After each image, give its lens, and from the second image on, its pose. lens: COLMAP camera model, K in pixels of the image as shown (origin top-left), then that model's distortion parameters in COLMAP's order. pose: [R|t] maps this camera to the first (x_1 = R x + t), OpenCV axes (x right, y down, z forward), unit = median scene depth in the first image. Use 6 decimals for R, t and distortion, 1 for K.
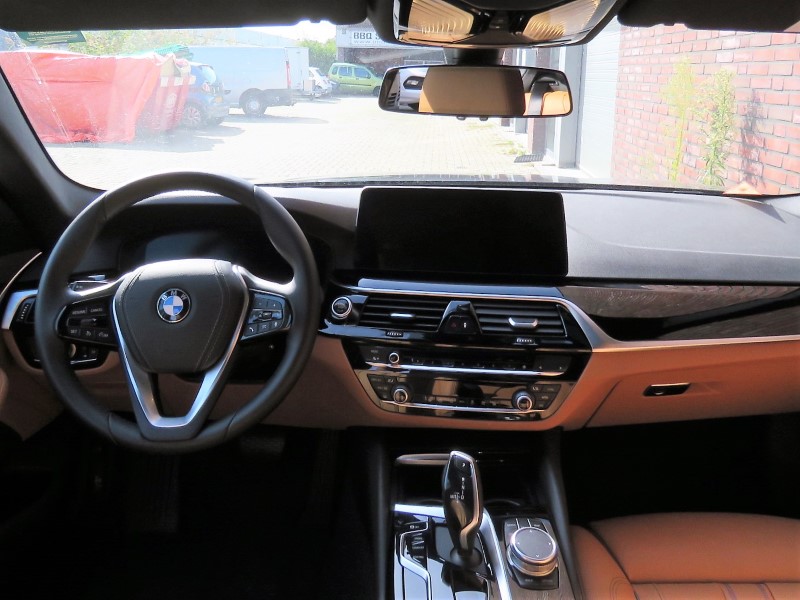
lens RADIAL K [[527.2, 0, 400.0], [0, 527.2, 300.0], [0, 0, 1]] dist [-0.001275, -0.000760]
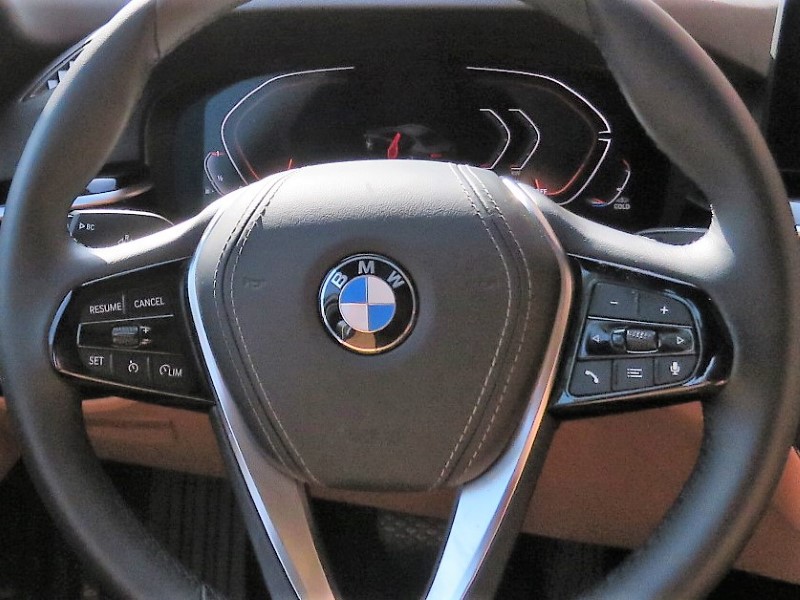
lens RADIAL K [[527.2, 0, 400.0], [0, 527.2, 300.0], [0, 0, 1]] dist [-0.001275, -0.000760]
pose [[0.998069, 0.019882, -0.058854, -0.377207], [-0.010965, 0.988910, 0.148109, -0.042440], [0.061146, -0.147178, 0.987218, 0.643097]]
